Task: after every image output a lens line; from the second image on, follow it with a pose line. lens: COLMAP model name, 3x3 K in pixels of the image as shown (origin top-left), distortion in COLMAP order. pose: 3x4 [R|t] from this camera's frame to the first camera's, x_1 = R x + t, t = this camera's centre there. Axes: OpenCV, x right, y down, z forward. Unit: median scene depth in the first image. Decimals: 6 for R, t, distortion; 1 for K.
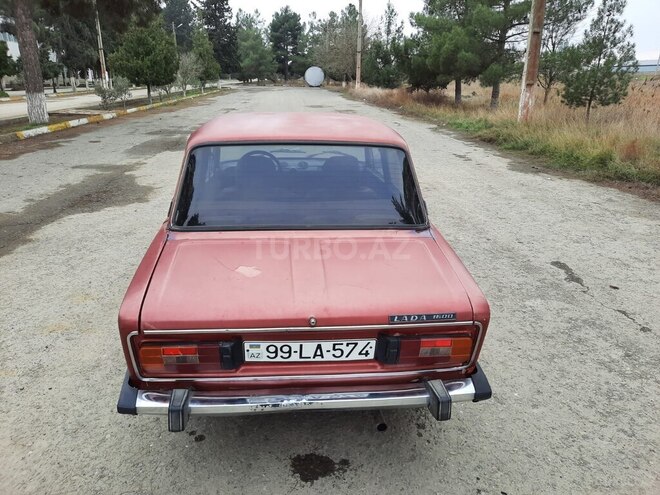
lens RADIAL K [[483.8, 0, 326.9], [0, 483.8, 245.5], [0, 0, 1]] dist [0.026314, -0.012692]
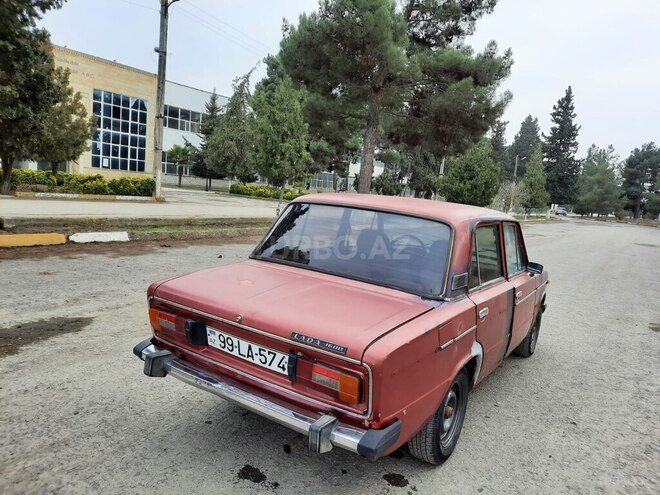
lens RADIAL K [[486.9, 0, 327.0], [0, 486.9, 245.8], [0, 0, 1]] dist [0.035287, -0.033772]
pose [[0.787454, 0.138537, -0.600603, 0.110723], [-0.282543, 0.947140, -0.151974, 0.013666], [0.547801, 0.289369, 0.784971, 0.012215]]
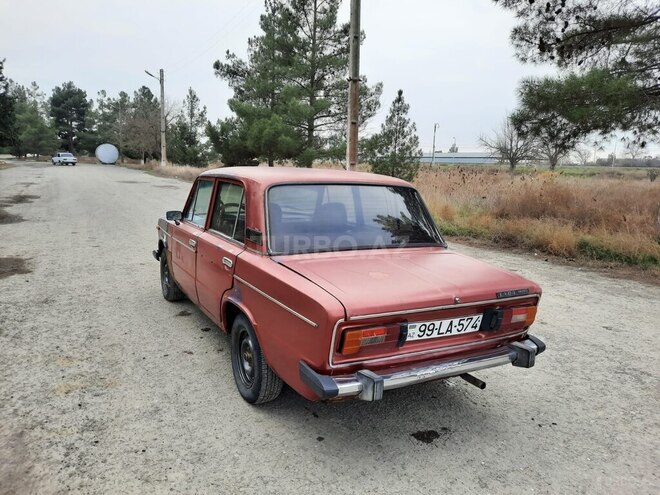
lens RADIAL K [[482.9, 0, 327.9], [0, 482.9, 246.7], [0, 0, 1]] dist [0.028350, -0.012029]
pose [[0.913963, -0.041401, 0.403681, -0.114710], [0.103915, 0.985491, -0.134200, 0.019731], [-0.392268, 0.164602, 0.905004, -0.013106]]
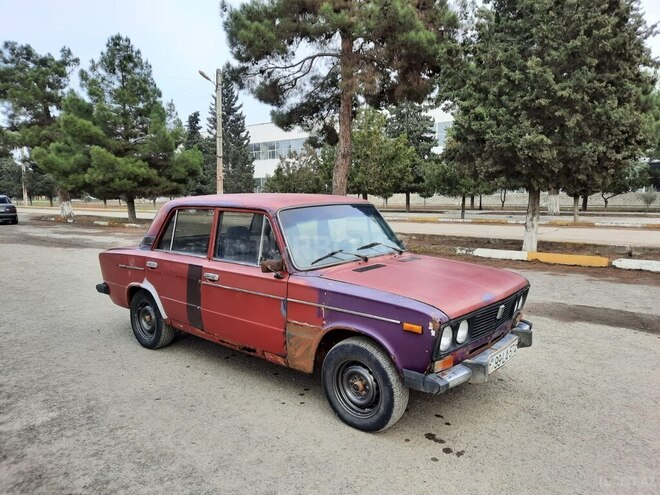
lens RADIAL K [[484.9, 0, 328.8], [0, 484.9, 246.0], [0, 0, 1]] dist [0.042283, -0.035393]
pose [[-0.709715, 0.075707, -0.700409, 0.178573], [-0.230217, 0.914702, 0.332145, -0.146740], [0.665811, 0.396974, -0.631749, 0.477363]]
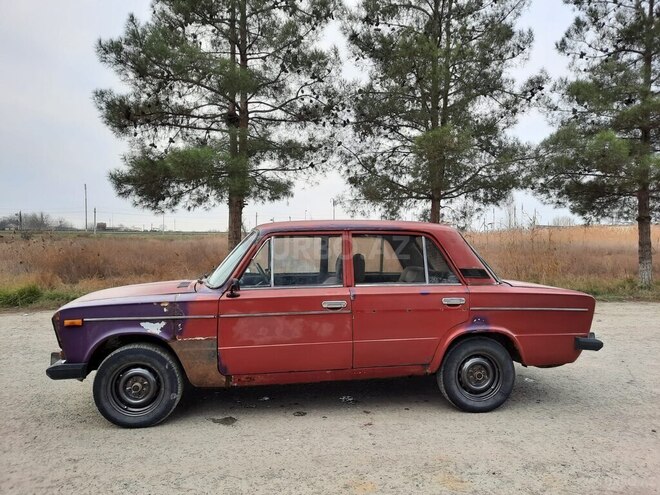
lens RADIAL K [[484.9, 0, 328.8], [0, 484.9, 246.0], [0, 0, 1]] dist [0.042283, -0.035393]
pose [[-0.046372, -0.017112, 0.998778, -0.316344], [0.322217, 0.946152, 0.031170, -0.063070], [-0.945529, 0.323269, -0.038361, 0.266509]]
